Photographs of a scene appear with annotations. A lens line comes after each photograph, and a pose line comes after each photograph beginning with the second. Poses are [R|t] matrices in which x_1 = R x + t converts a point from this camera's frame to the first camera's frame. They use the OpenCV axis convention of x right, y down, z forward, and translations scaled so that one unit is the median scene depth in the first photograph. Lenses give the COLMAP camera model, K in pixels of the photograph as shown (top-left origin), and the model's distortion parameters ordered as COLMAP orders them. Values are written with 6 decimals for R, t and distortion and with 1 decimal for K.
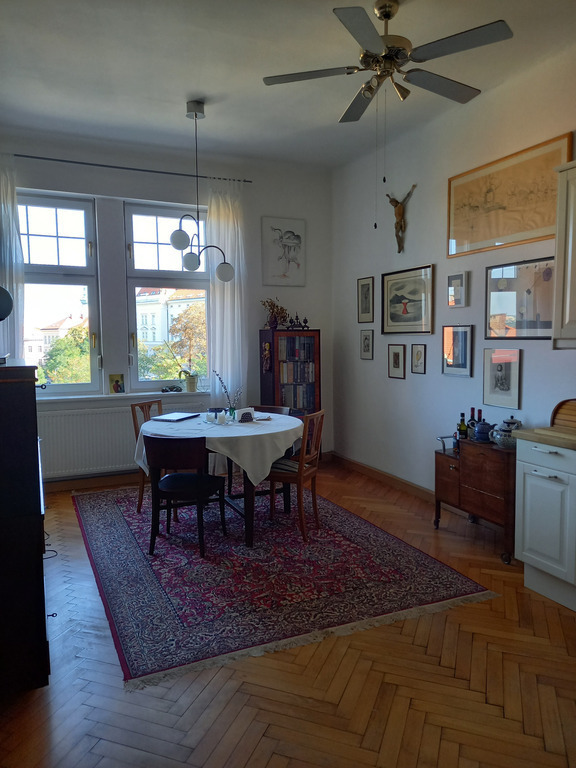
lens RADIAL K [[559.1, 0, 288.0], [0, 559.1, 384.0], [0, 0, 1]] dist [0.005041, 0.002815]
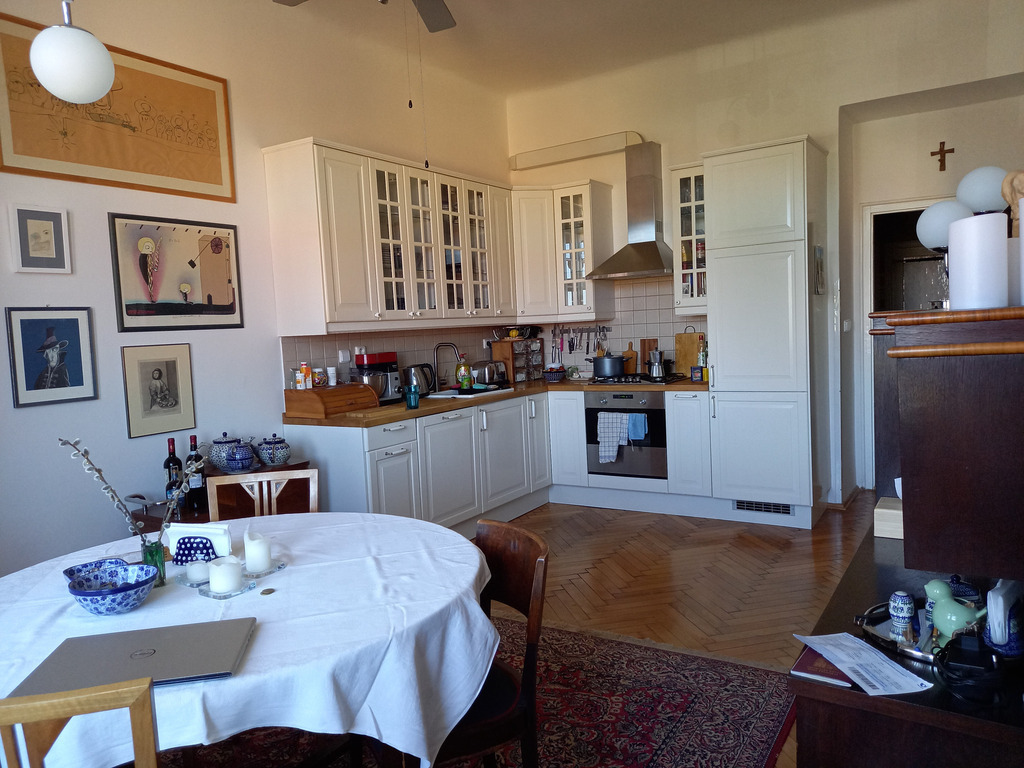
lens RADIAL K [[745.4, 0, 512.0], [0, 745.4, 384.0], [0, 0, 1]] dist [0.005041, 0.002815]
pose [[-0.541561, -0.036155, 0.839884, -0.622954], [0.124852, 0.984536, 0.122887, -0.078624], [-0.831339, 0.171412, -0.528672, 1.203391]]
